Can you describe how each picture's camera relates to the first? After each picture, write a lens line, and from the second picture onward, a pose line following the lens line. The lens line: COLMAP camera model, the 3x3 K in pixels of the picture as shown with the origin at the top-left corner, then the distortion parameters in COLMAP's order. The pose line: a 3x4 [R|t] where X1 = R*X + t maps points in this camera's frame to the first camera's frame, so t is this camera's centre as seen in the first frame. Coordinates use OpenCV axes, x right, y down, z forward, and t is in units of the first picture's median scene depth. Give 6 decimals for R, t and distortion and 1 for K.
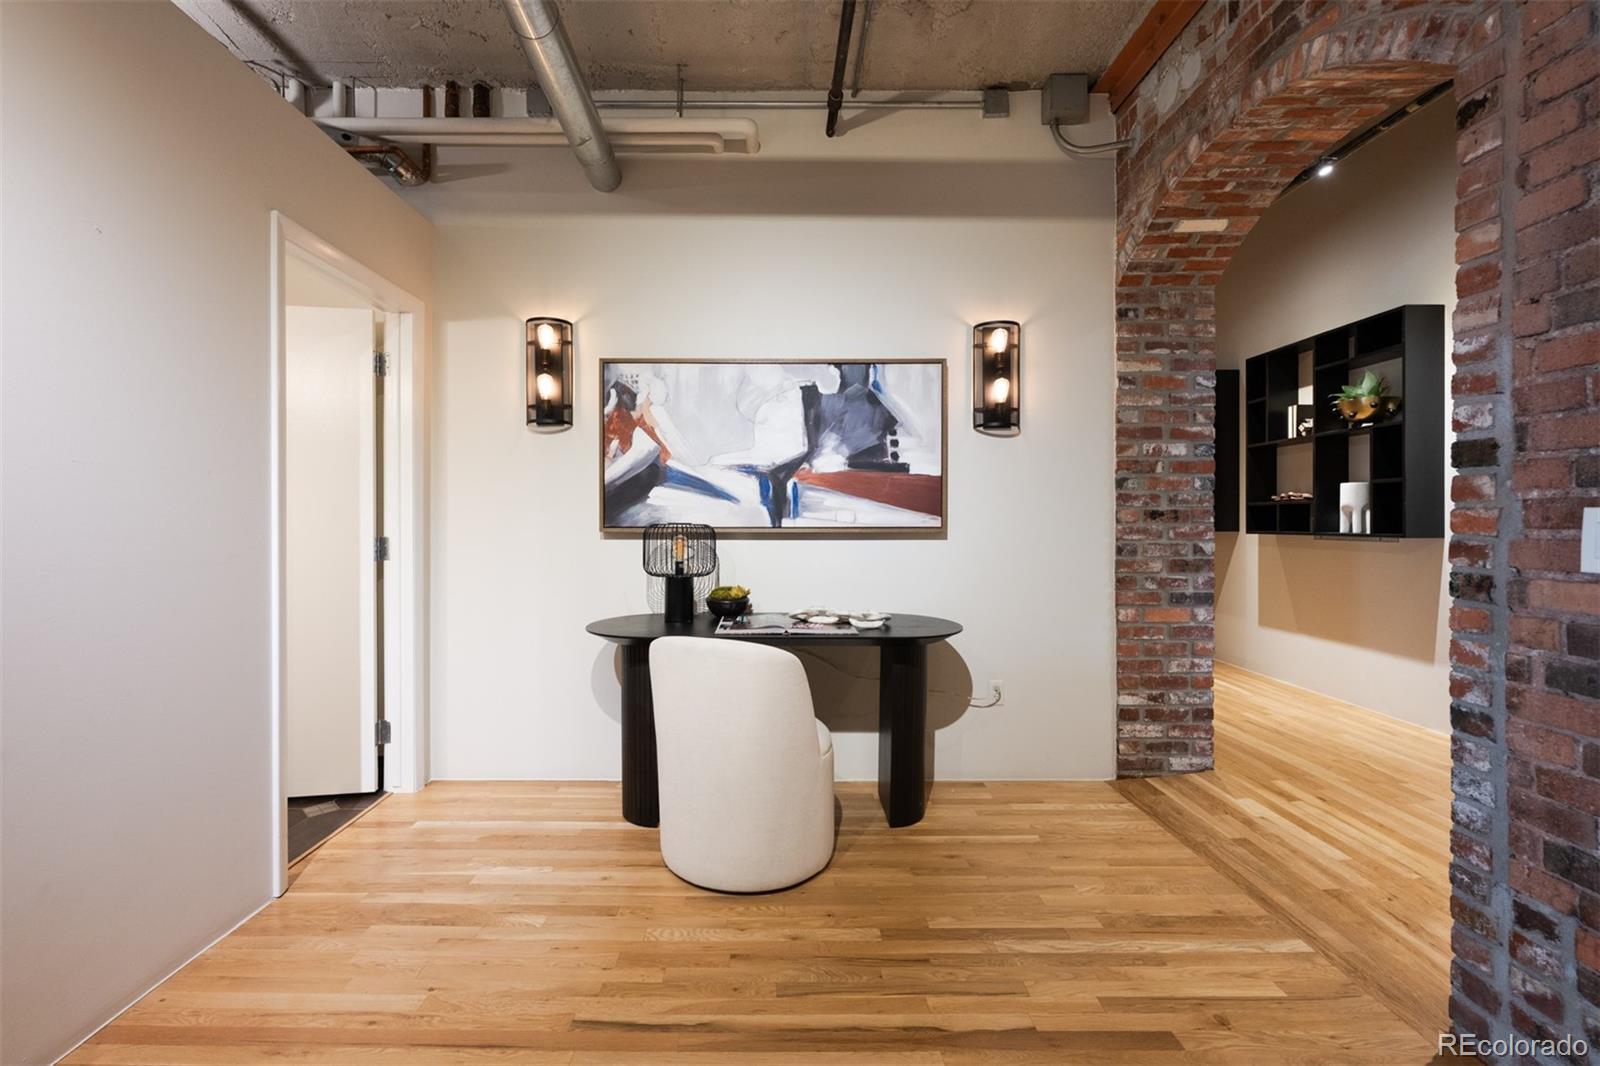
lens RADIAL K [[714.2, 0, 794.5], [0, 714.2, 523.2], [0, 0, 1]] dist [0.002603, 0.000441]
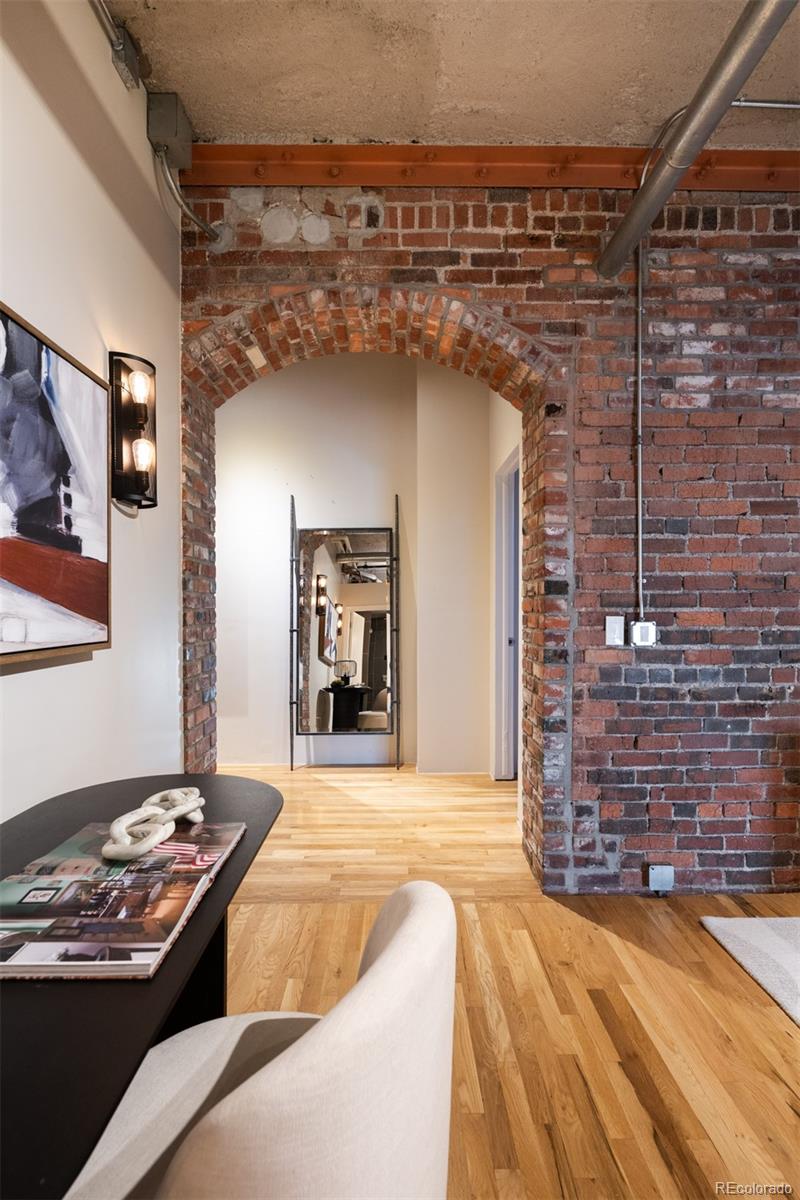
lens RADIAL K [[594.5, 0, 398.6], [0, 594.5, 615.2], [0, 0, 1]] dist [0.000140, -0.000306]
pose [[-0.001049, -0.013372, 0.999910, -0.675292], [0.005979, 0.999893, 0.013378, -0.047483], [-0.999982, 0.005993, -0.000969, 1.453800]]
